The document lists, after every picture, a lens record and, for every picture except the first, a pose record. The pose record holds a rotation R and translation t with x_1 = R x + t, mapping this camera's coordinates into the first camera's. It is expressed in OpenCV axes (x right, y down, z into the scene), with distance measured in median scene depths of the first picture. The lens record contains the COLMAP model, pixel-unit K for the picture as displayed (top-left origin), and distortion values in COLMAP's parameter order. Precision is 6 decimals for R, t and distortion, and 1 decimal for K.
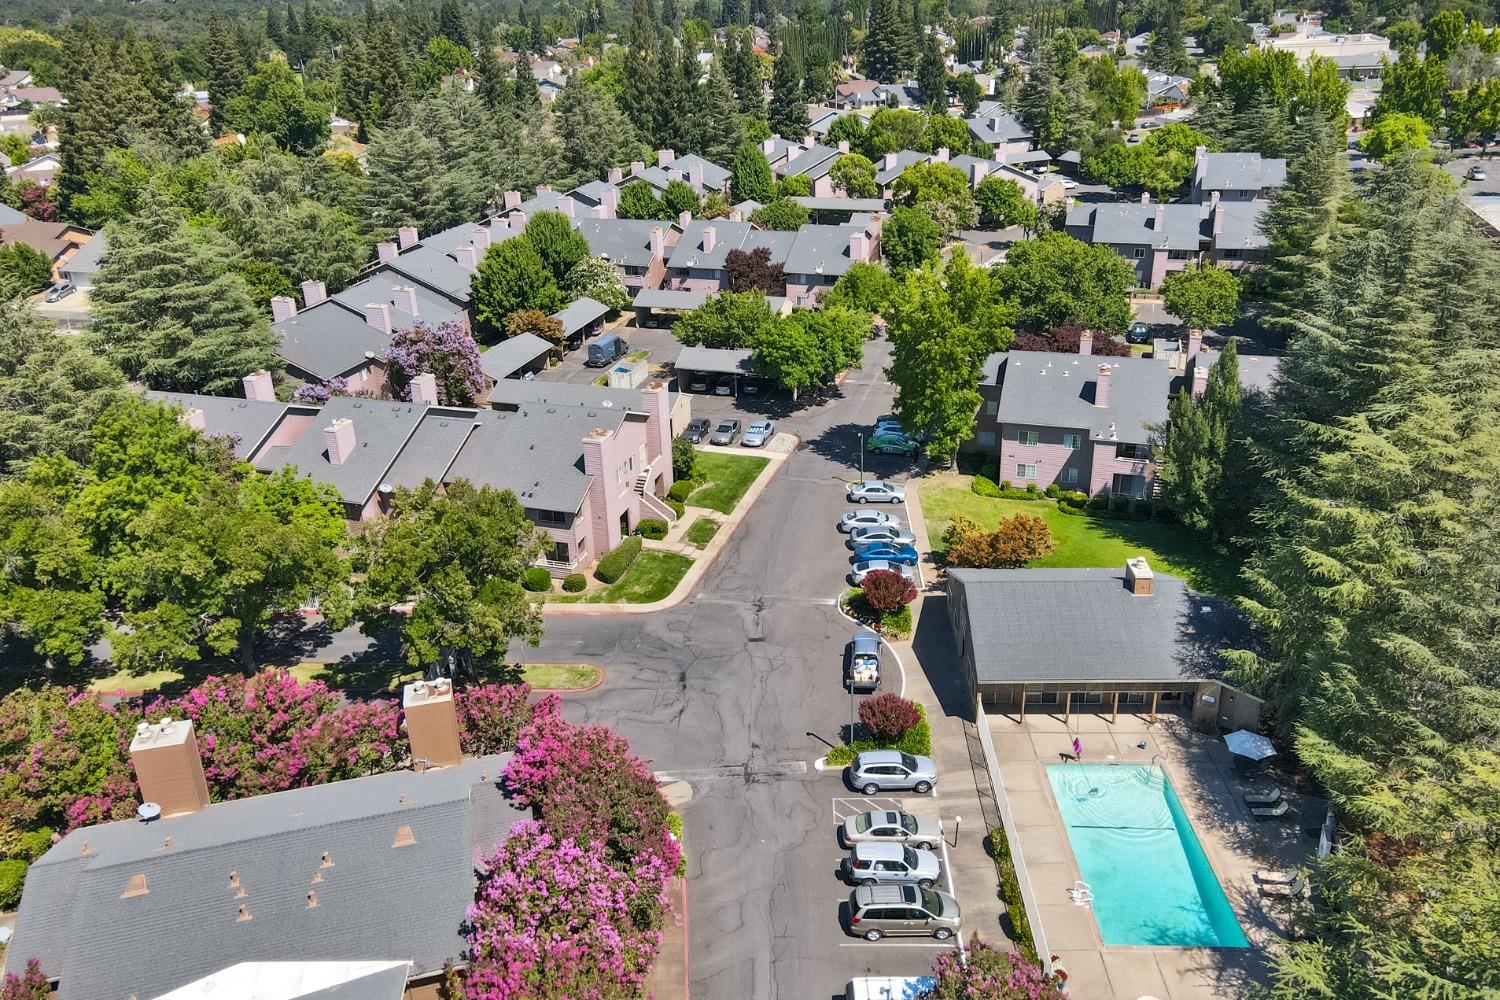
lens RADIAL K [[1204.1, 0, 763.6], [0, 1204.1, 504.4], [0, 0, 1]] dist [0.052867, 0.057927]
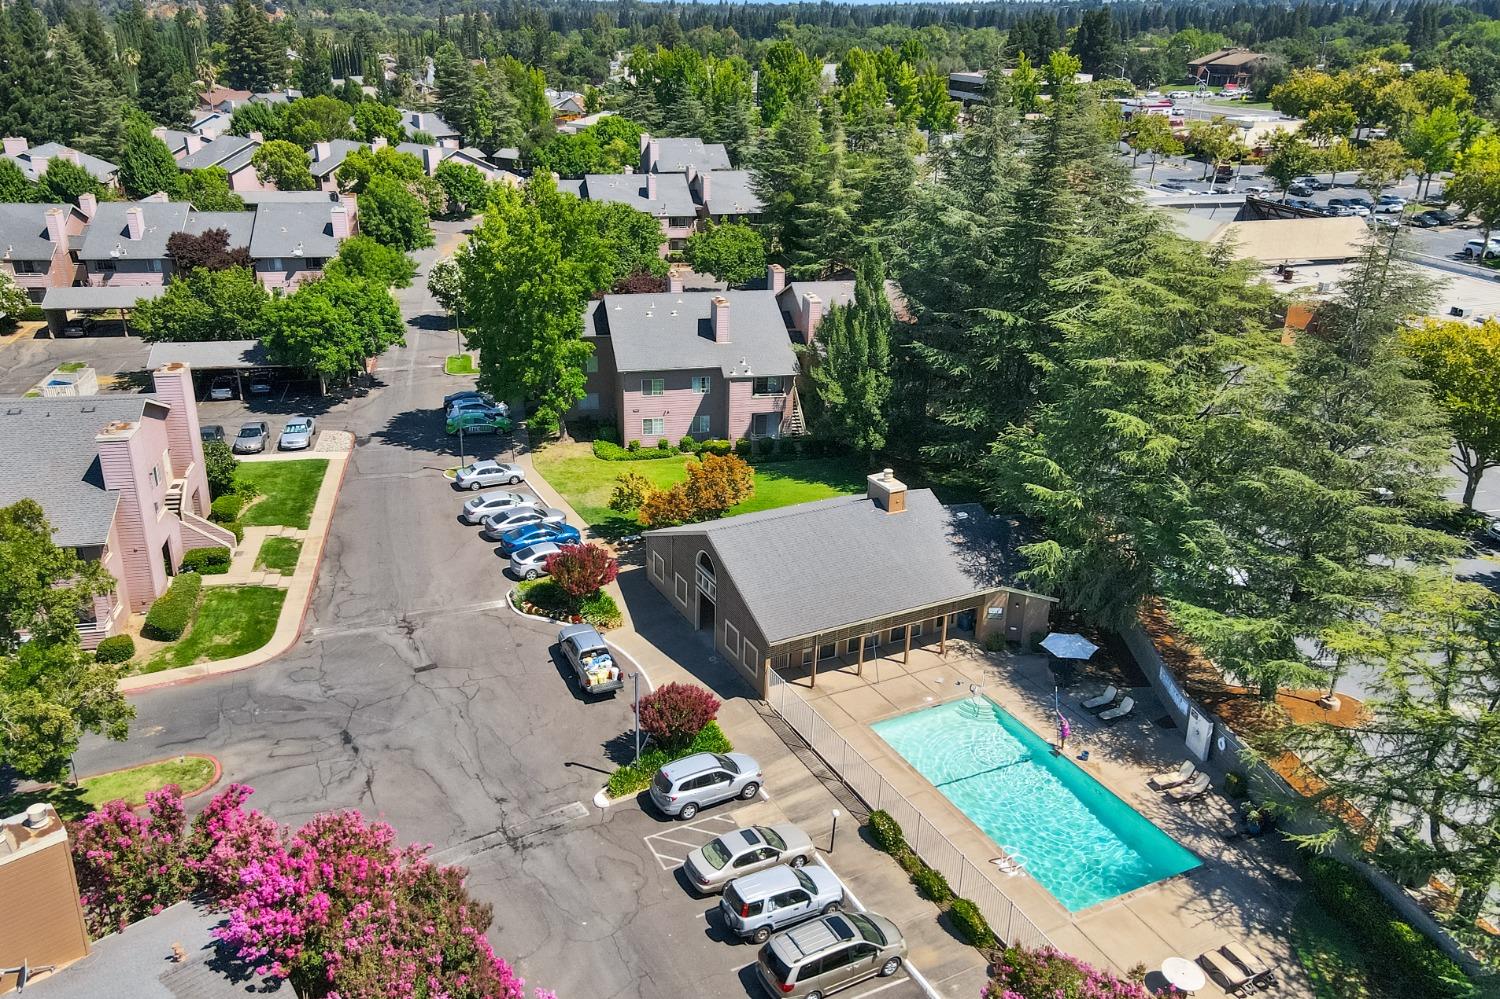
lens RADIAL K [[1204.1, 0, 742.2], [0, 1204.1, 496.9], [0, 0, 1]] dist [0.052867, 0.057927]
pose [[0.886115, -0.148289, 0.439101, -0.120894], [0.164814, 0.986324, 0.000493, 0.034320], [-0.433169, 0.071933, 0.898437, 0.206958]]
